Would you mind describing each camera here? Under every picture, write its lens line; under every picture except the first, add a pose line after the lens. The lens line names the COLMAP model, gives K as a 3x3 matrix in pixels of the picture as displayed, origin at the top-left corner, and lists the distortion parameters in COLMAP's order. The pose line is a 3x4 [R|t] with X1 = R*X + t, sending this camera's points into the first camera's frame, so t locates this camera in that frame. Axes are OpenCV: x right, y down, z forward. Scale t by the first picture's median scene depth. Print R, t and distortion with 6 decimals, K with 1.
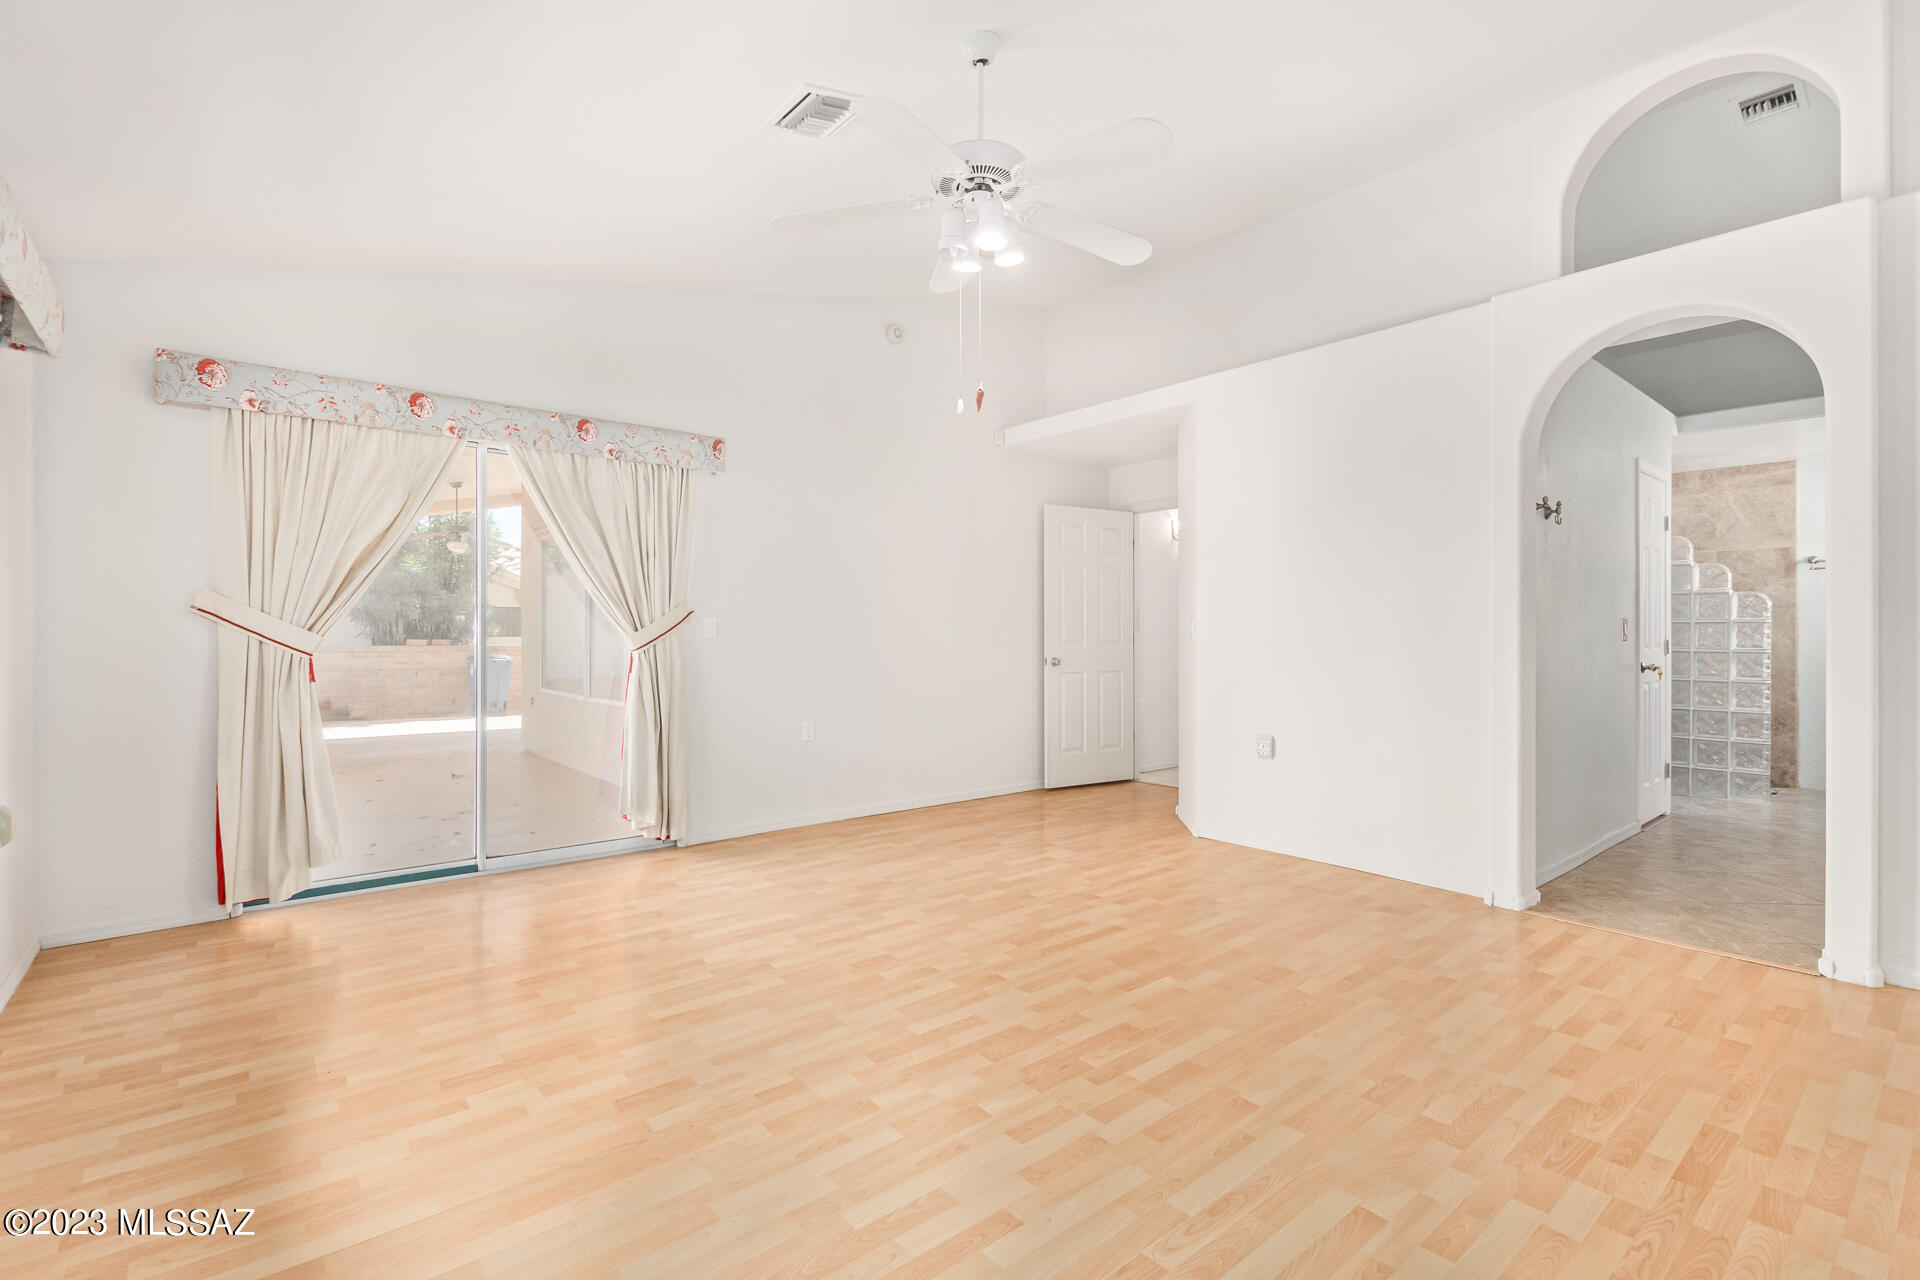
lens RADIAL K [[882.4, 0, 959.3], [0, 882.4, 627.9], [0, 0, 1]] dist [-0.009282, -0.002003]
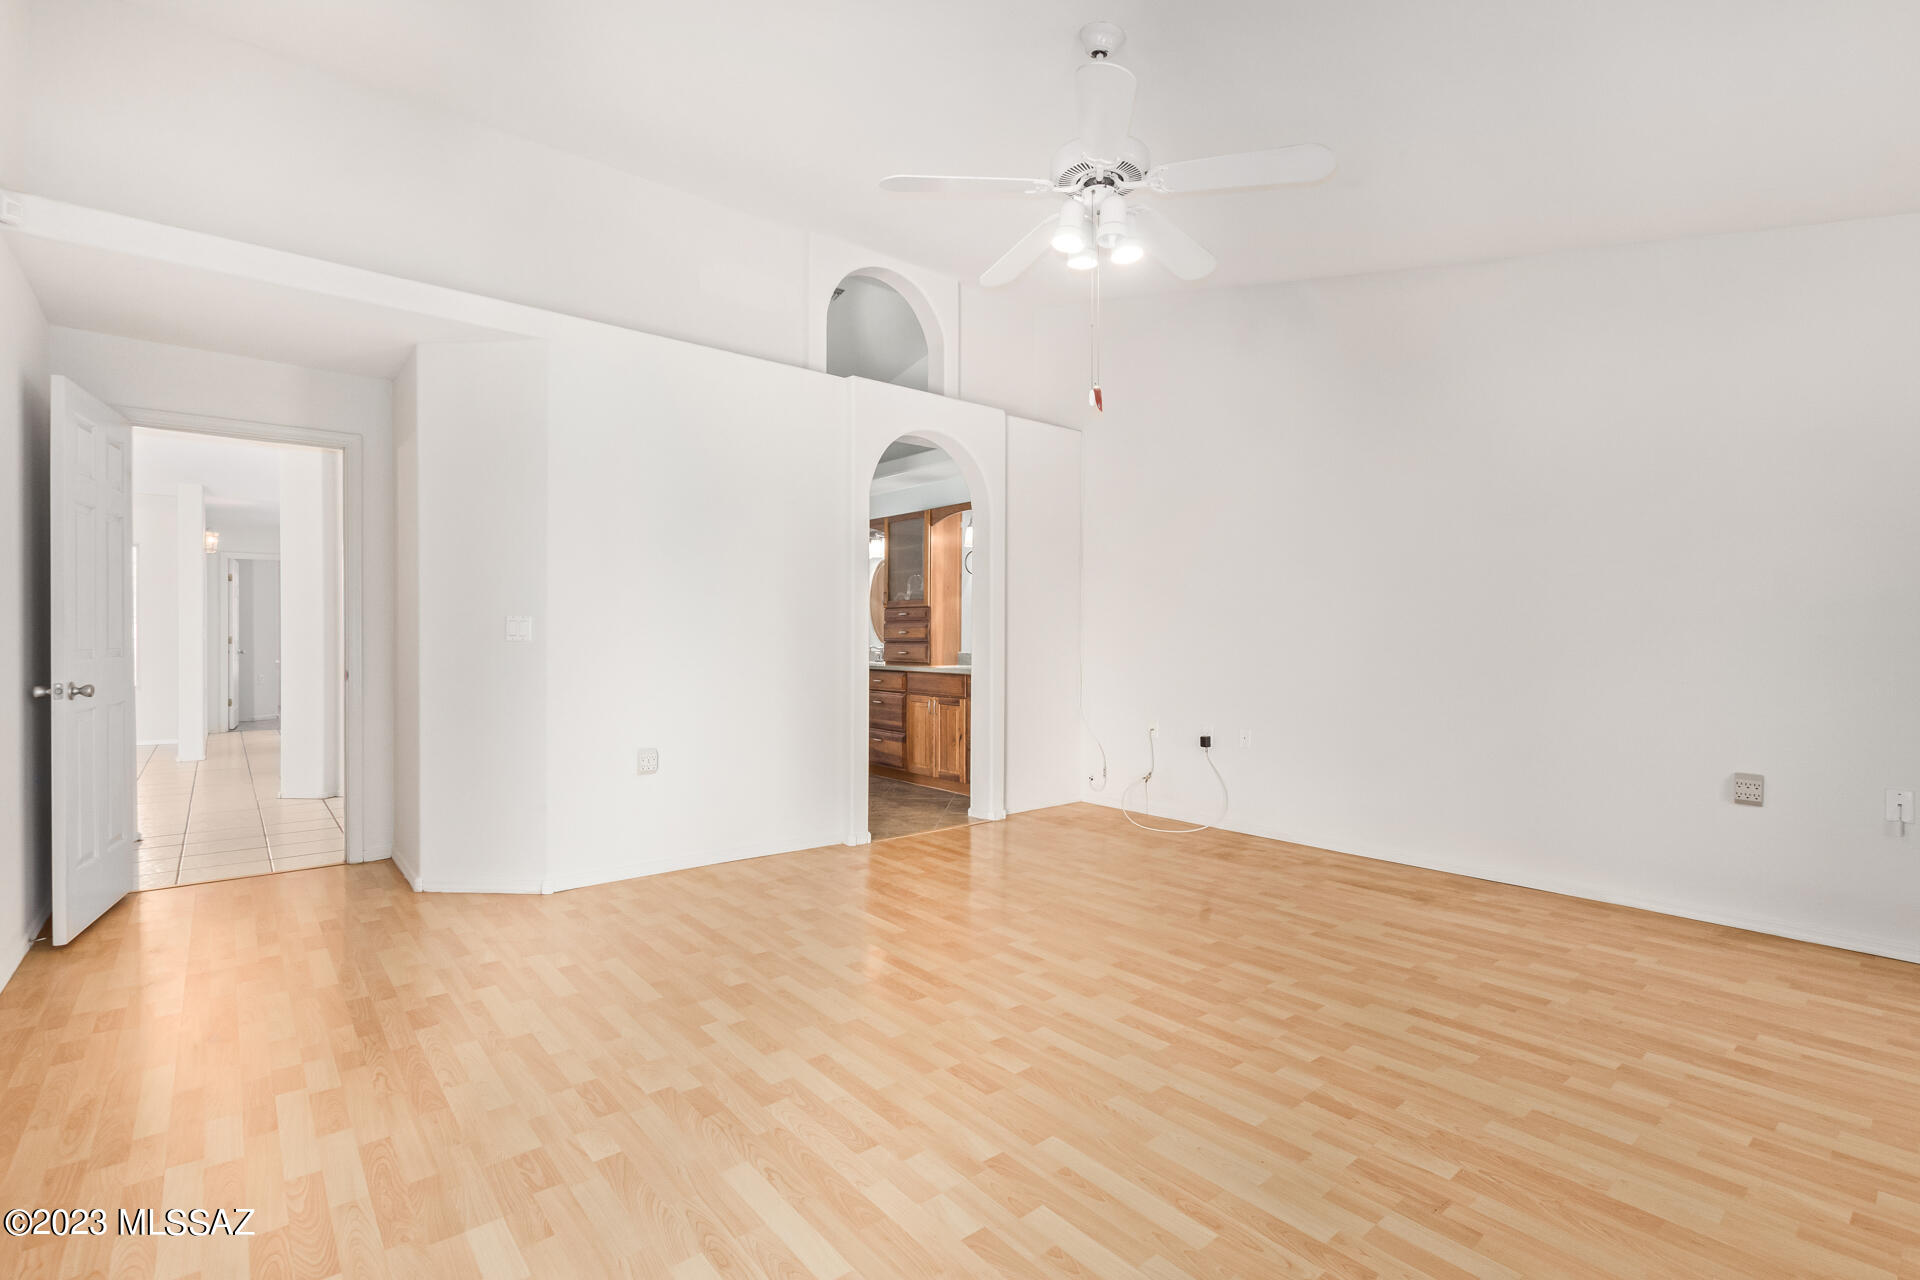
lens RADIAL K [[882.4, 0, 963.5], [0, 882.4, 652.9], [0, 0, 1]] dist [-0.009282, -0.002003]
pose [[-0.001696, -0.023901, 0.999713, -0.778656], [-0.005906, 0.999697, 0.023890, -0.001062], [-0.999981, -0.005864, -0.001837, 0.940221]]
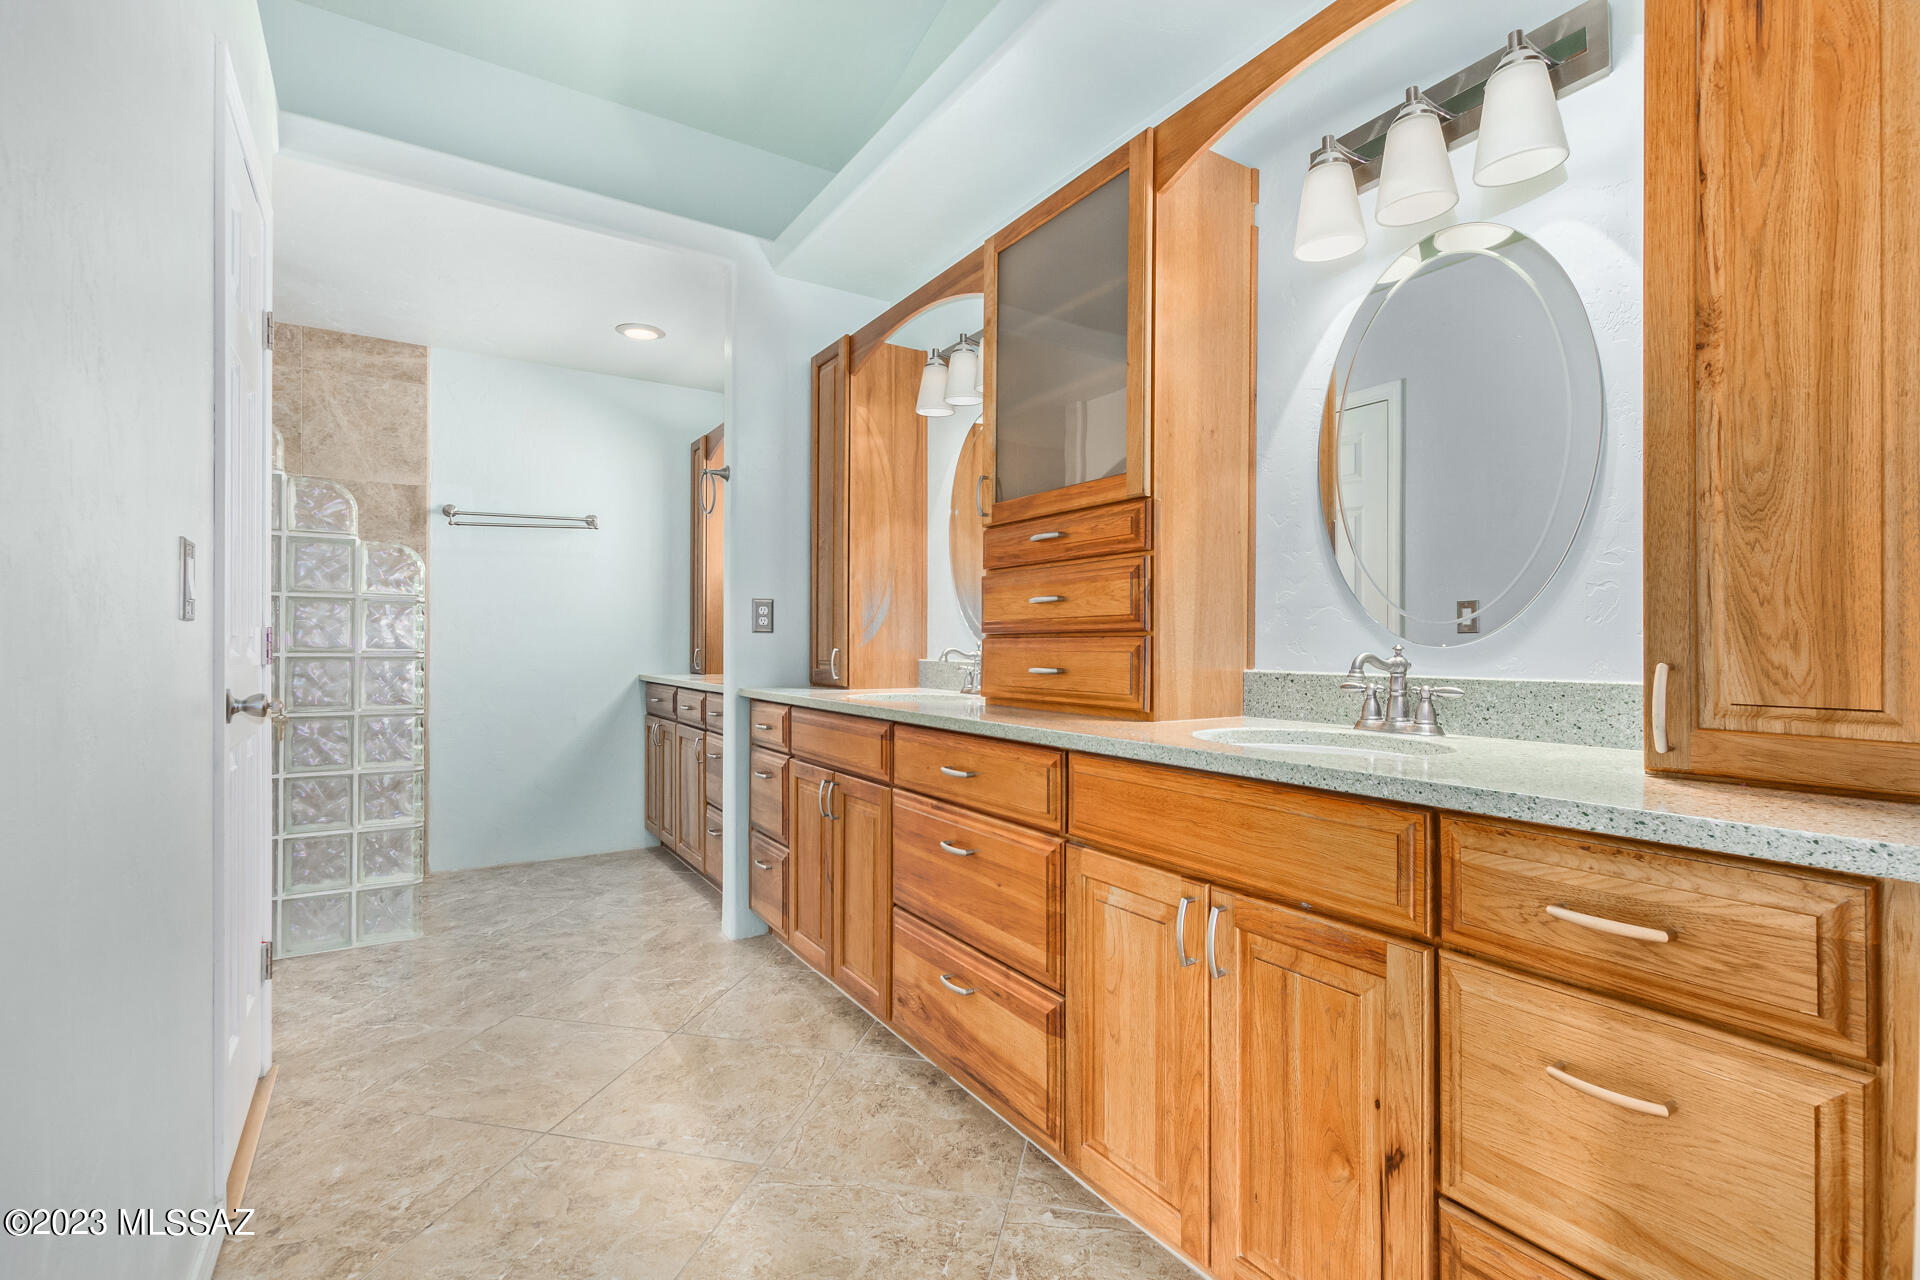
lens RADIAL K [[882.4, 0, 970.8], [0, 882.4, 648.8], [0, 0, 1]] dist [-0.009282, -0.002003]
pose [[0.120478, -0.003507, 0.992710, 0.758757], [-0.006734, 0.999968, 0.004350, 0.032922], [-0.992693, -0.007209, 0.120450, 1.062160]]
